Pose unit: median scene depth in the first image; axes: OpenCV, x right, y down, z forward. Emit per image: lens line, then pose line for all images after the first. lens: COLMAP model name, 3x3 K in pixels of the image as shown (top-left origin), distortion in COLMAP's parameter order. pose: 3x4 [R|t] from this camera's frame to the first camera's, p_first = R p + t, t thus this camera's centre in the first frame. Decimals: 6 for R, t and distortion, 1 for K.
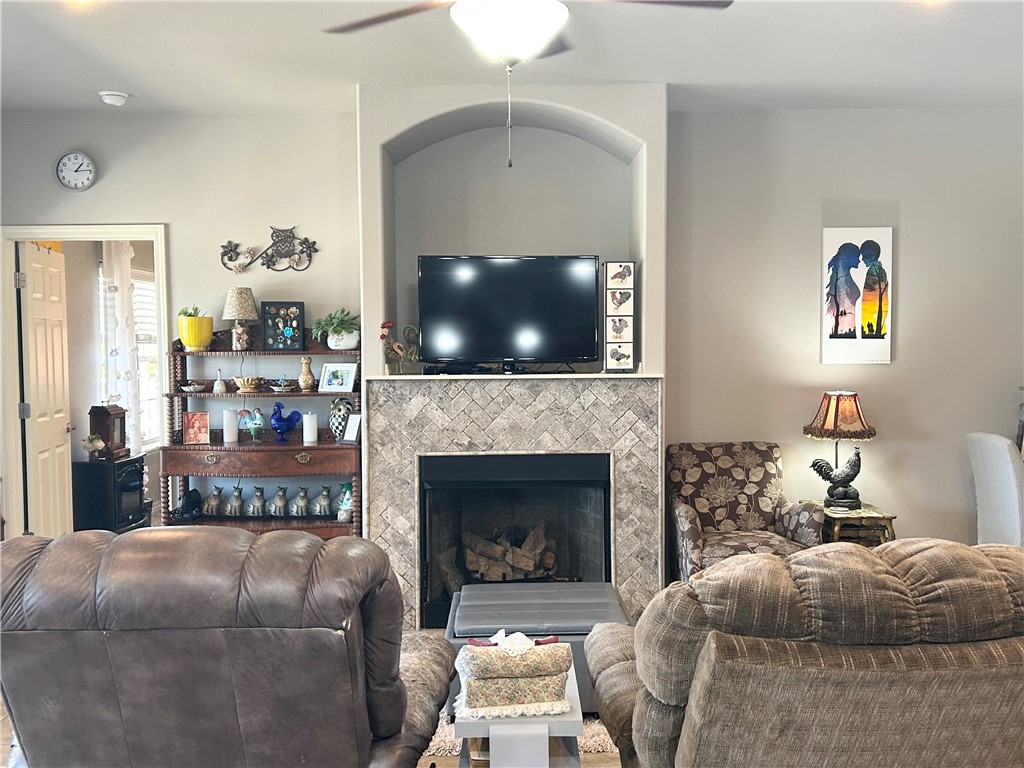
lens RADIAL K [[998.3, 0, 517.2], [0, 998.3, 395.7], [0, 0, 1]] dist [0.161694, -0.365552]
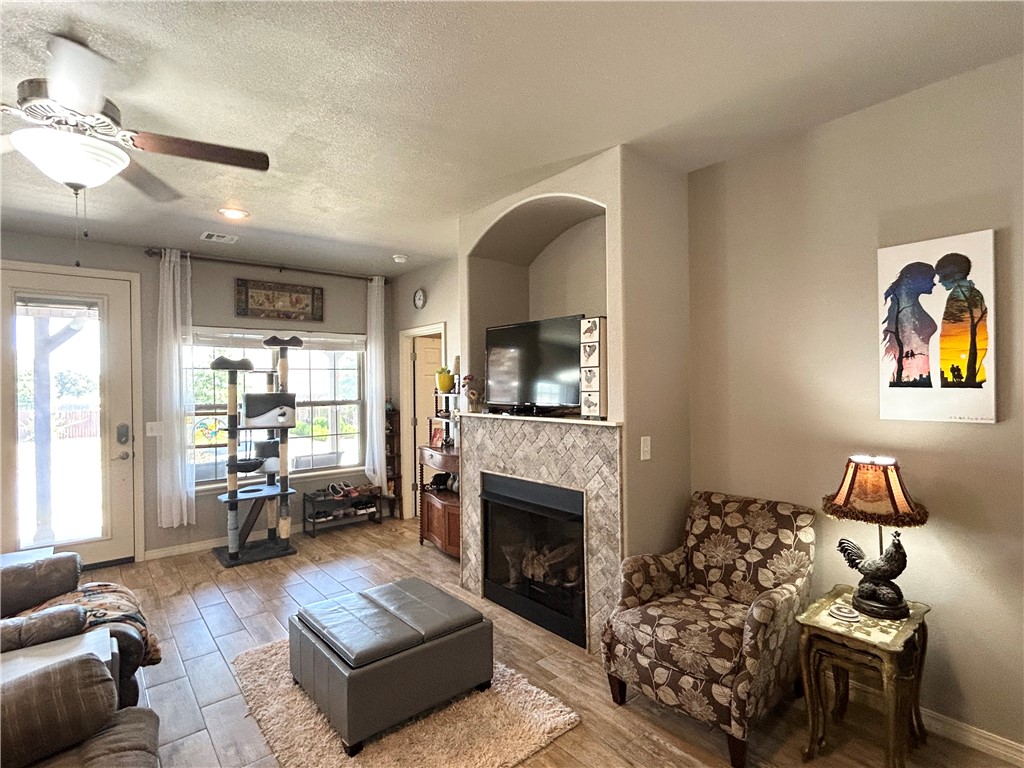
lens RADIAL K [[515.4, 0, 512.0], [0, 515.4, 384.0], [0, 0, 1]] dist [0.003345, 0.000879]
pose [[0.632655, -0.000991, -0.774433, 0.477609], [-0.031848, 0.999120, -0.027296, -0.042583], [0.773778, 0.041933, 0.632067, 0.571560]]
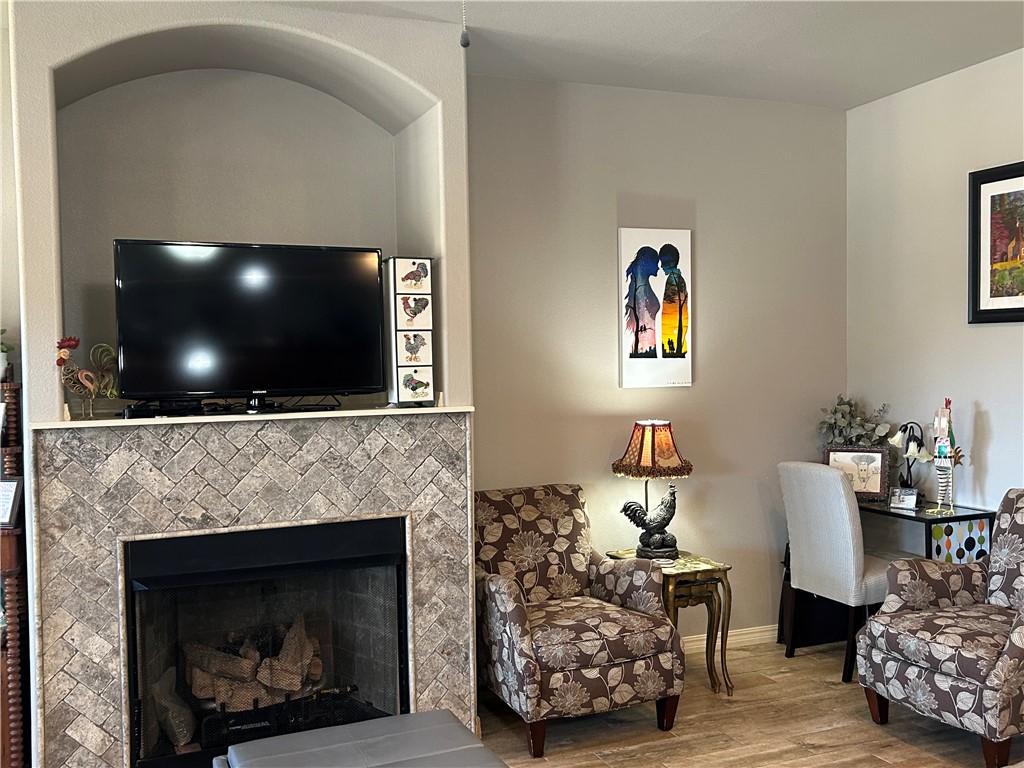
lens RADIAL K [[998.3, 0, 517.2], [0, 998.3, 395.7], [0, 0, 1]] dist [0.161694, -0.365552]
pose [[0.928032, -0.024476, 0.371696, -0.102912], [0.031025, 0.999451, -0.011649, -0.019870], [-0.371207, 0.022343, 0.928281, 0.278370]]
